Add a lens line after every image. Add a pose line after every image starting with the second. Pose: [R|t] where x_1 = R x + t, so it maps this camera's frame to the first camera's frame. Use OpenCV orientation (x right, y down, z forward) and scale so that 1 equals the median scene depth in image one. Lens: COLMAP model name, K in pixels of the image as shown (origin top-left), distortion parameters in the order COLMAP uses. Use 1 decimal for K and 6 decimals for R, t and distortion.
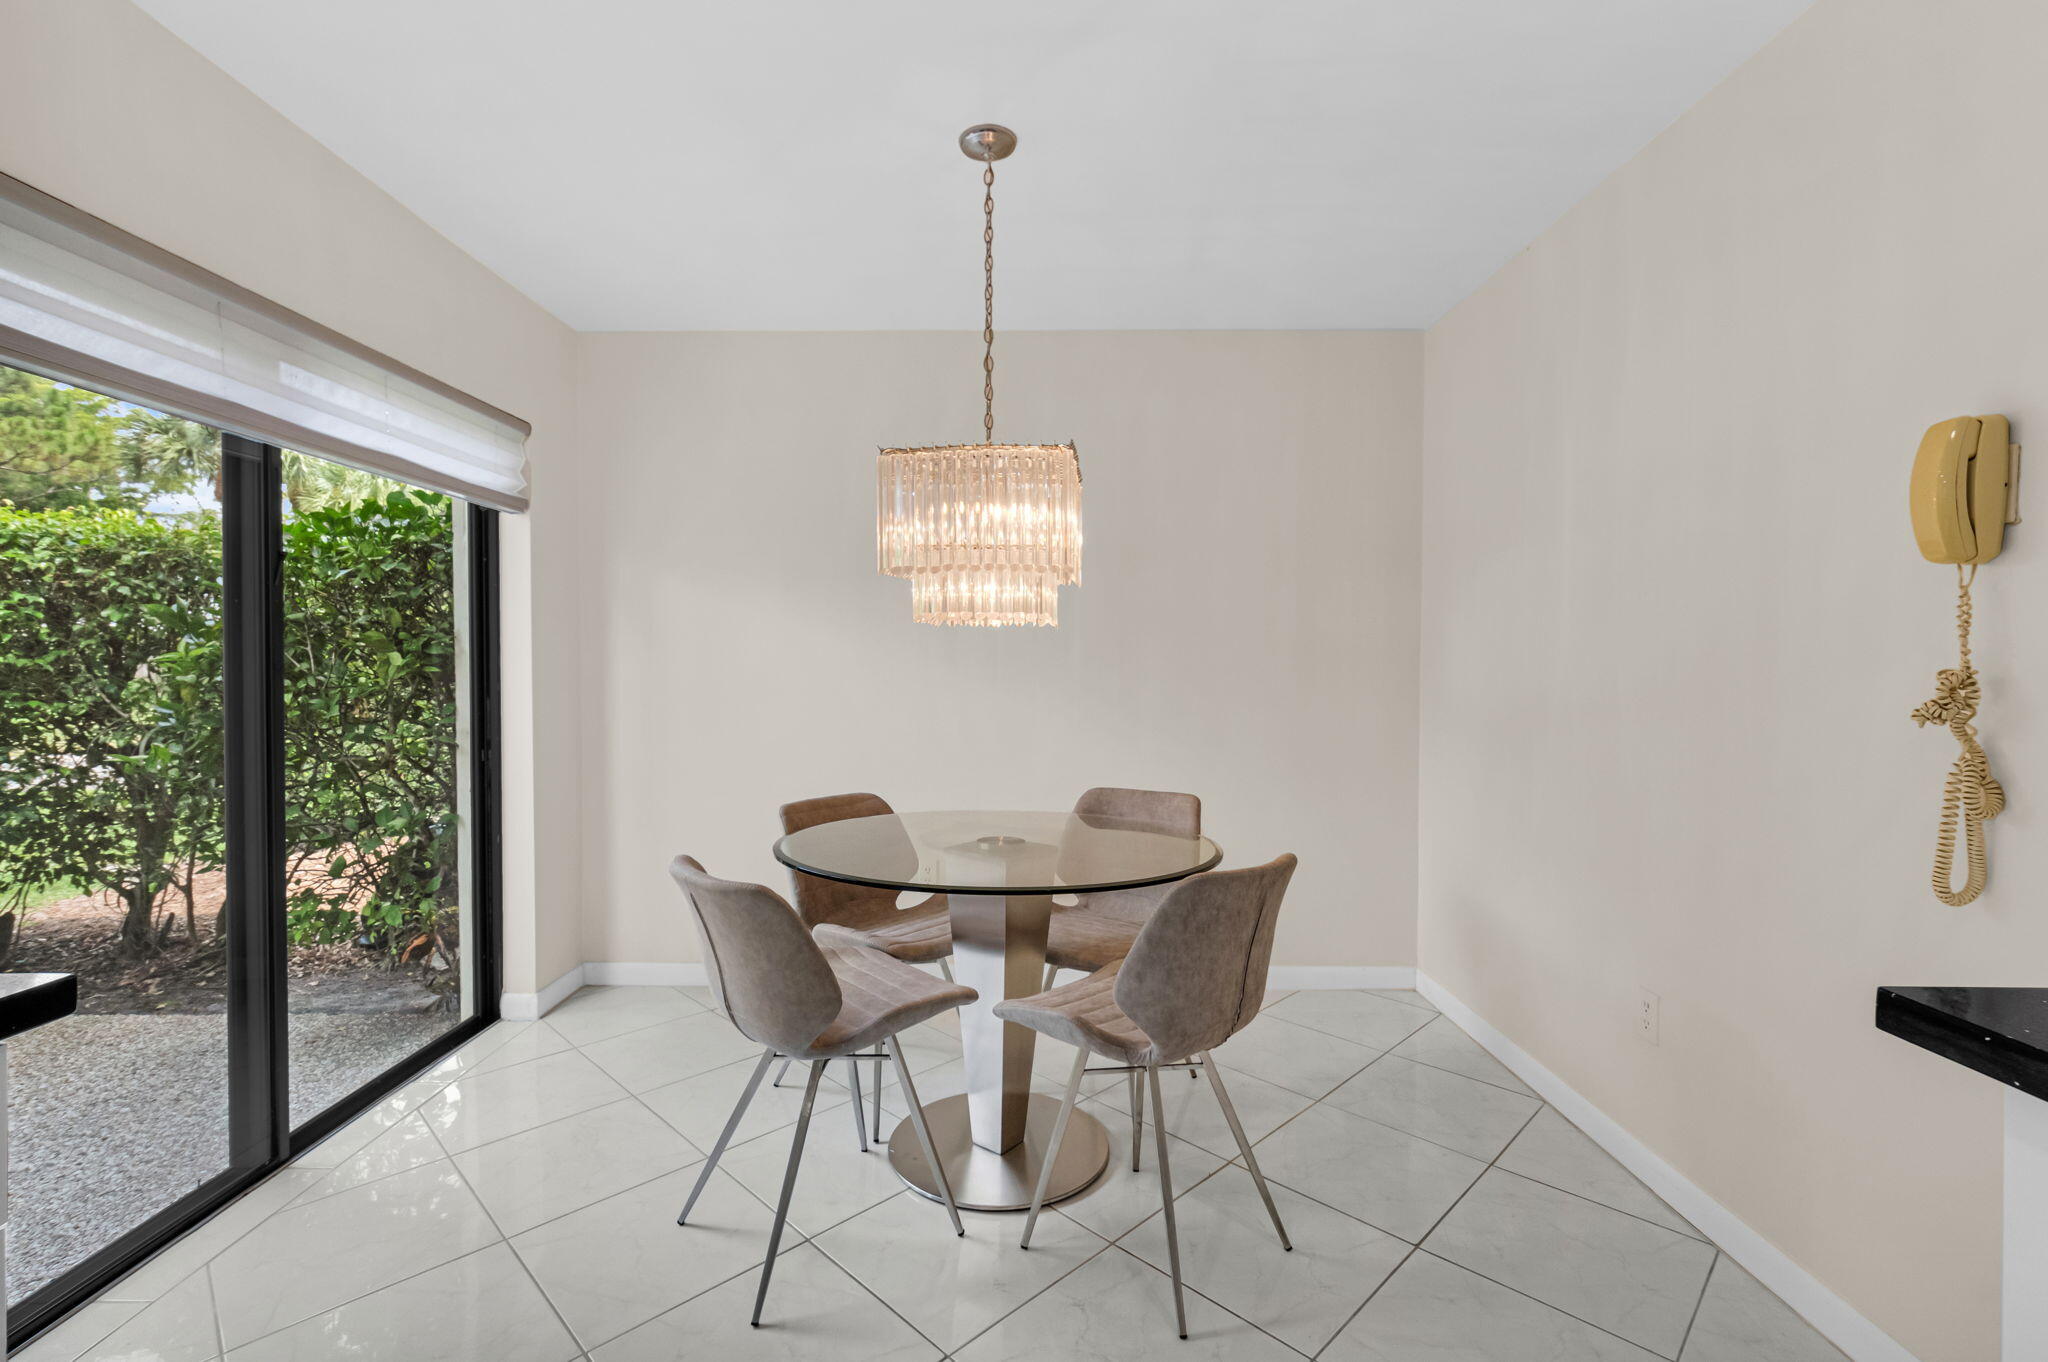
lens RADIAL K [[926.0, 0, 1018.4], [0, 926.0, 685.0], [0, 0, 1]] dist [-0.000617, -0.000300]
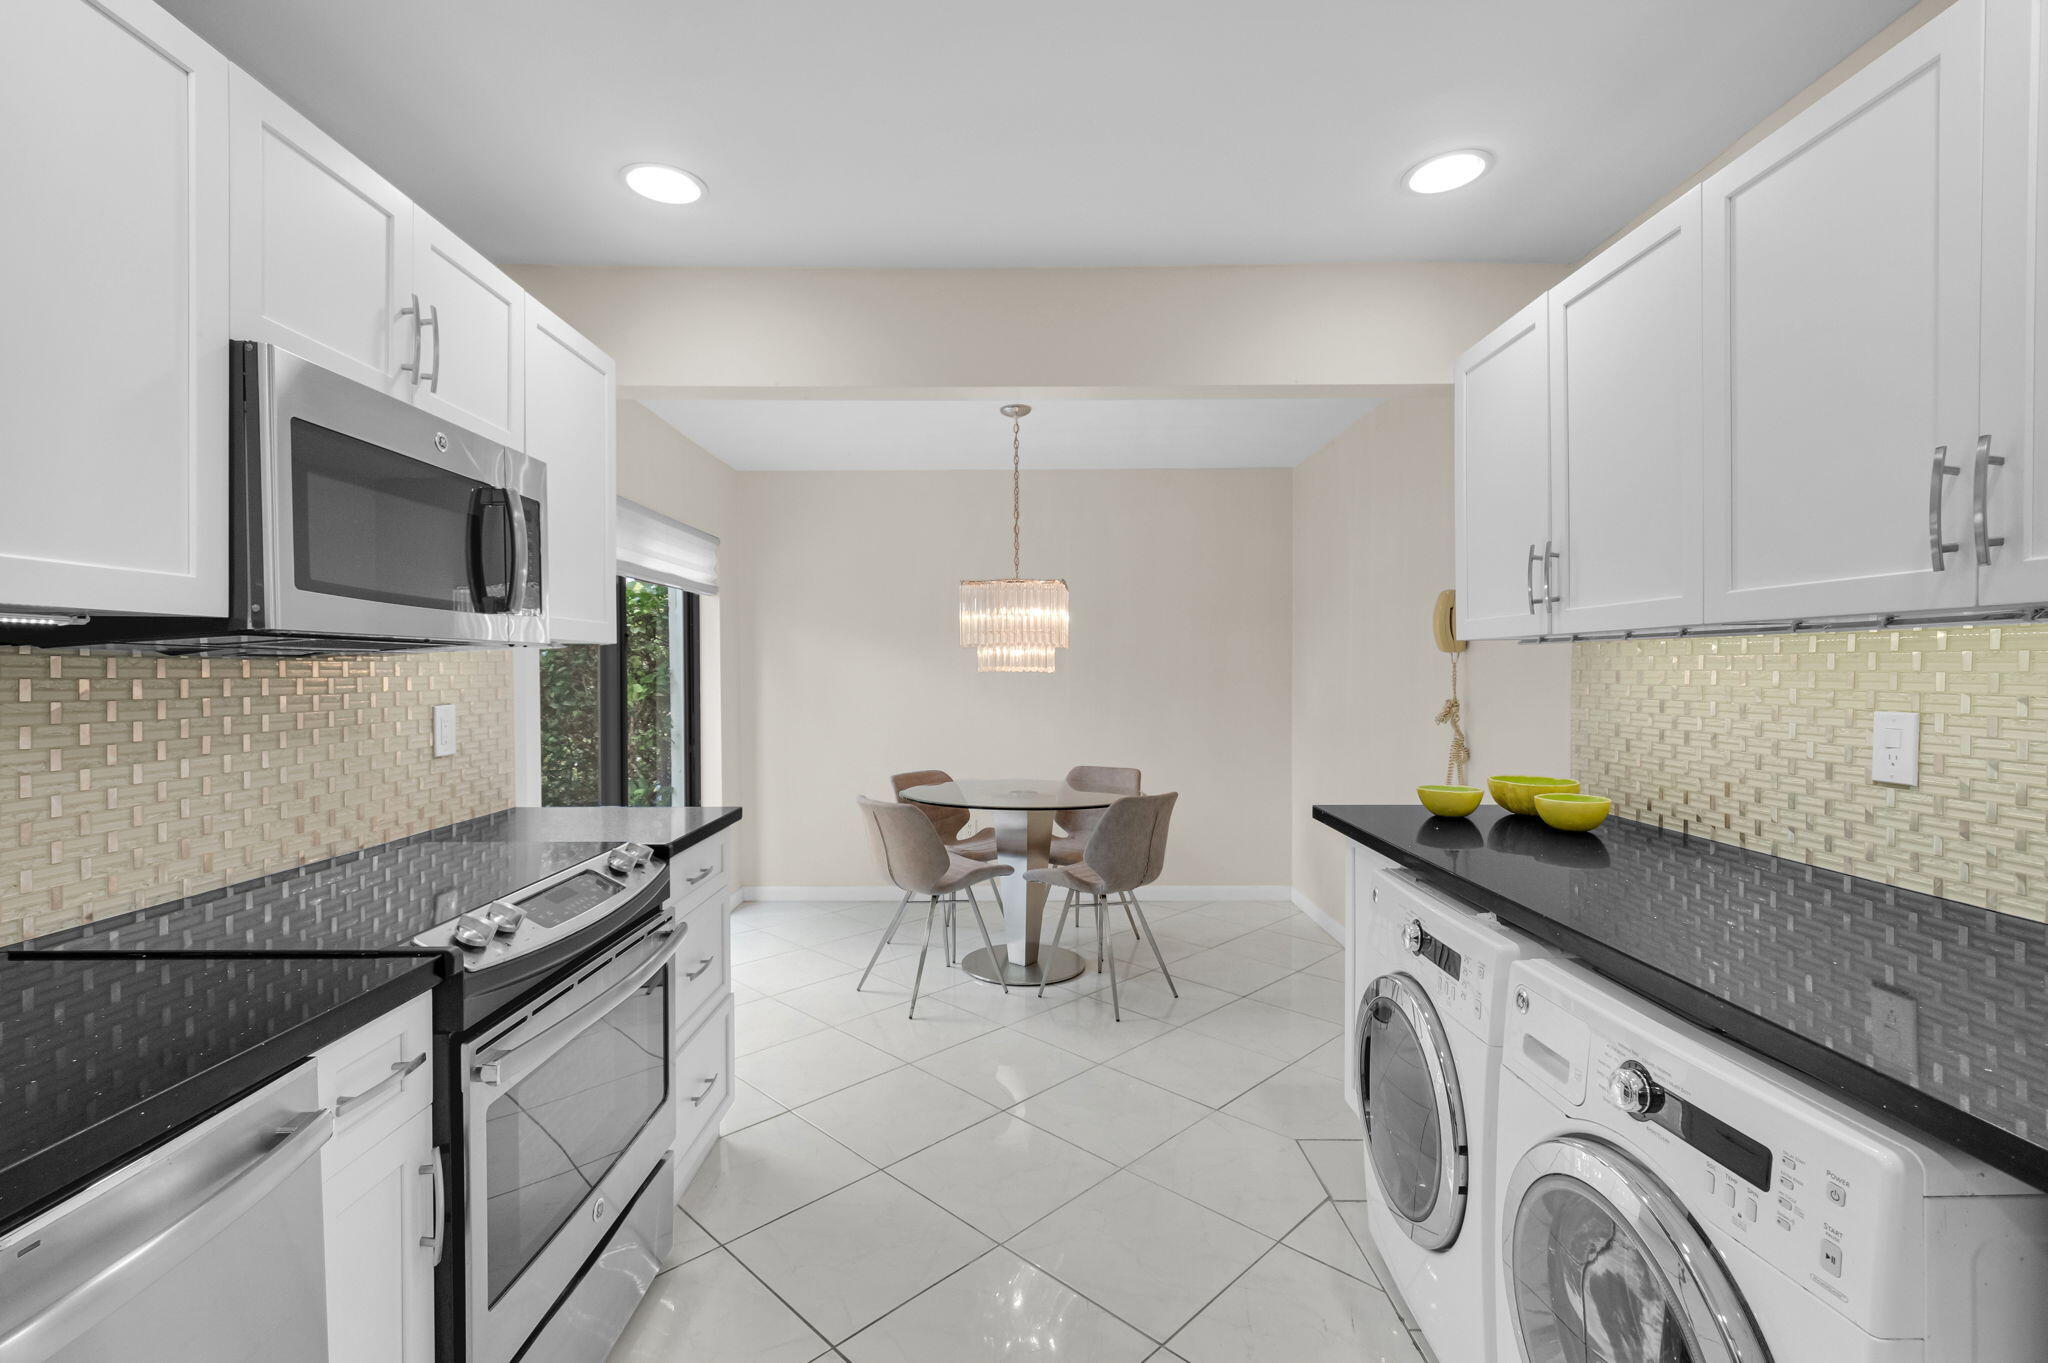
lens RADIAL K [[926.0, 0, 1018.4], [0, 926.0, 685.5], [0, 0, 1]] dist [-0.000617, -0.000300]
pose [[0.999979, -0.005451, 0.003515, -0.026589], [0.005480, 0.999949, -0.008492, -0.016612], [-0.003469, 0.008511, 0.999958, -0.601390]]
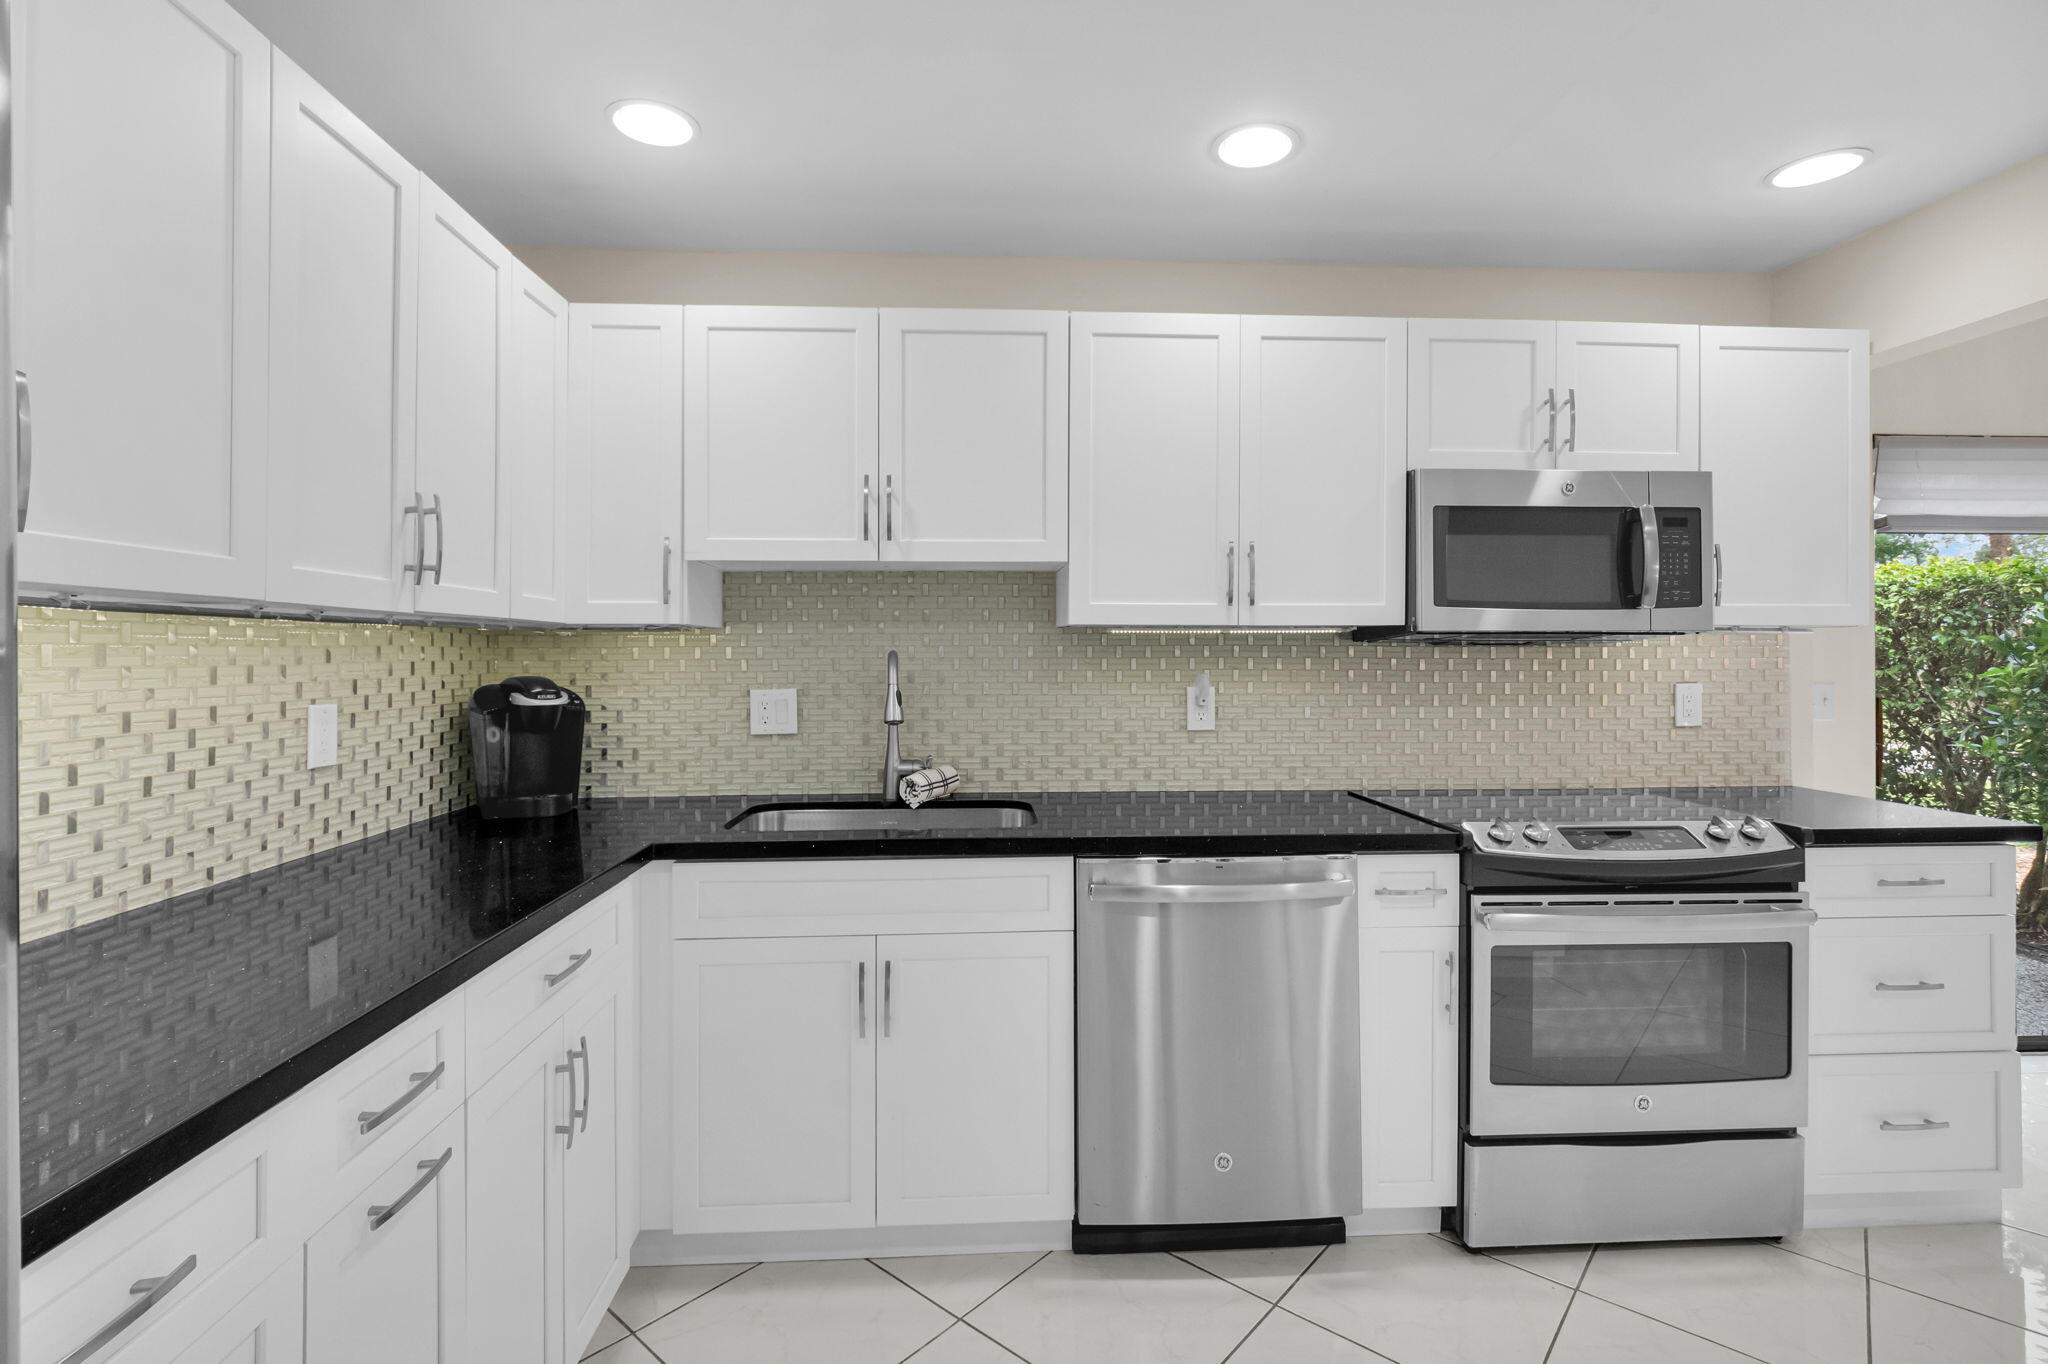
lens RADIAL K [[950.2, 0, 1016.3], [0, 950.2, 642.9], [0, 0, 1]] dist [-0.001322, -0.000824]
pose [[0.068250, -0.012873, -0.997585, 0.385794], [-0.025012, 0.999580, -0.014610, -0.019148], [0.997355, 0.025949, 0.067900, -0.547055]]
